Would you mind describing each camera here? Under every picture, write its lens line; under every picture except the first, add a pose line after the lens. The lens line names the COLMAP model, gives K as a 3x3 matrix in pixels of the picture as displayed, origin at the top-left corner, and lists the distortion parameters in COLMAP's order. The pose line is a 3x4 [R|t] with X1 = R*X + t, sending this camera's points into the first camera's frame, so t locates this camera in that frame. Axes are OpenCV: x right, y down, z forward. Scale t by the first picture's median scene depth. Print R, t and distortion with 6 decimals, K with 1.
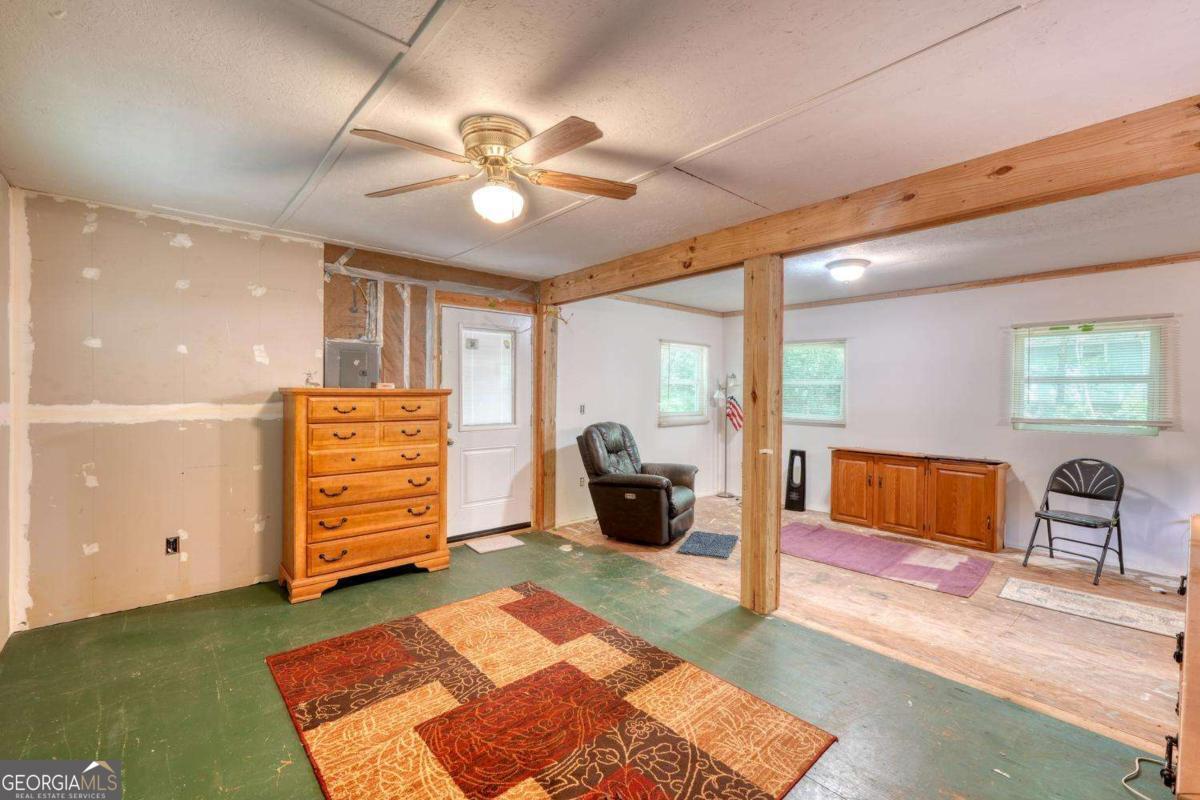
lens RADIAL K [[514.7, 0, 600.0], [0, 514.7, 400.0], [0, 0, 1]] dist [-0.001208, -0.000128]
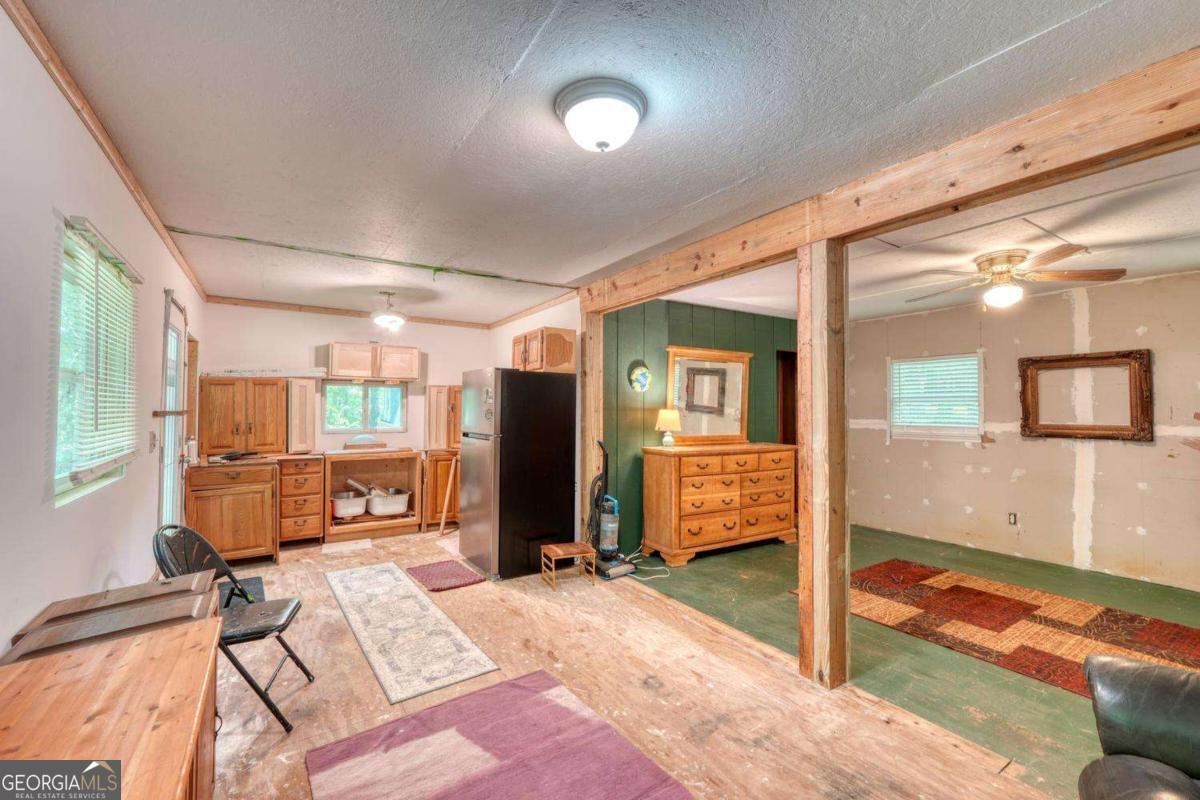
lens RADIAL K [[514.7, 0, 600.0], [0, 514.7, 400.0], [0, 0, 1]] dist [-0.001208, -0.000128]
pose [[-0.989441, -0.010135, 0.144582, 0.700674], [-0.009879, 0.999948, 0.002487, -0.036577], [-0.144599, 0.001032, -0.989490, 2.367120]]
